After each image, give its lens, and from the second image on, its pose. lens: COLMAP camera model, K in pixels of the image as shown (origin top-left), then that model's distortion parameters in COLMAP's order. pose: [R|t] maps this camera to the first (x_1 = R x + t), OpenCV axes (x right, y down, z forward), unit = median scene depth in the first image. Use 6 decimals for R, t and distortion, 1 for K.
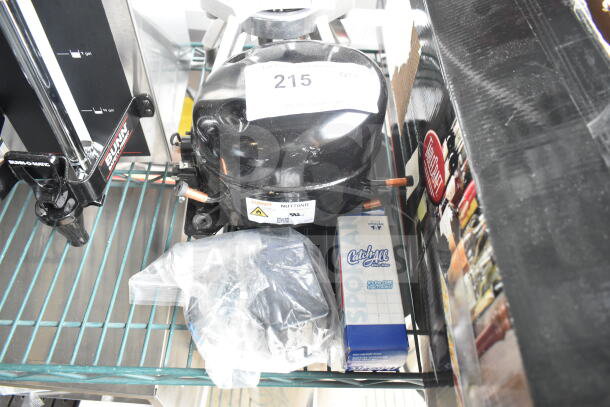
lens RADIAL K [[481.2, 0, 305.0], [0, 481.2, 203.5], [0, 0, 1]] dist [-0.002681, -0.000101]
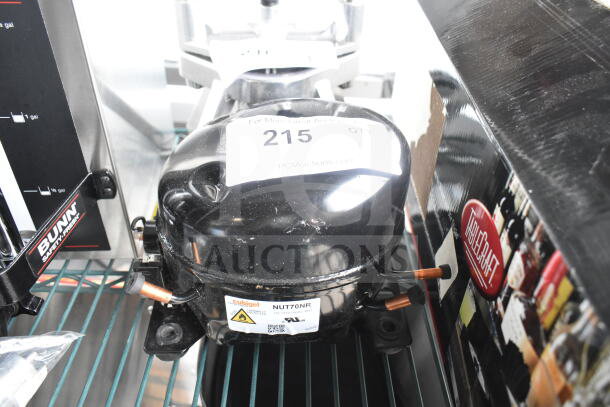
lens RADIAL K [[499.2, 0, 307.2], [0, 499.2, 192.5], [0, 0, 1]] dist [0.000329, 0.006119]
pose [[0.999901, -0.013777, 0.002718, 0.002512], [0.014008, 0.965127, -0.261409, 0.037539], [0.000979, 0.261421, 0.965224, 0.238143]]
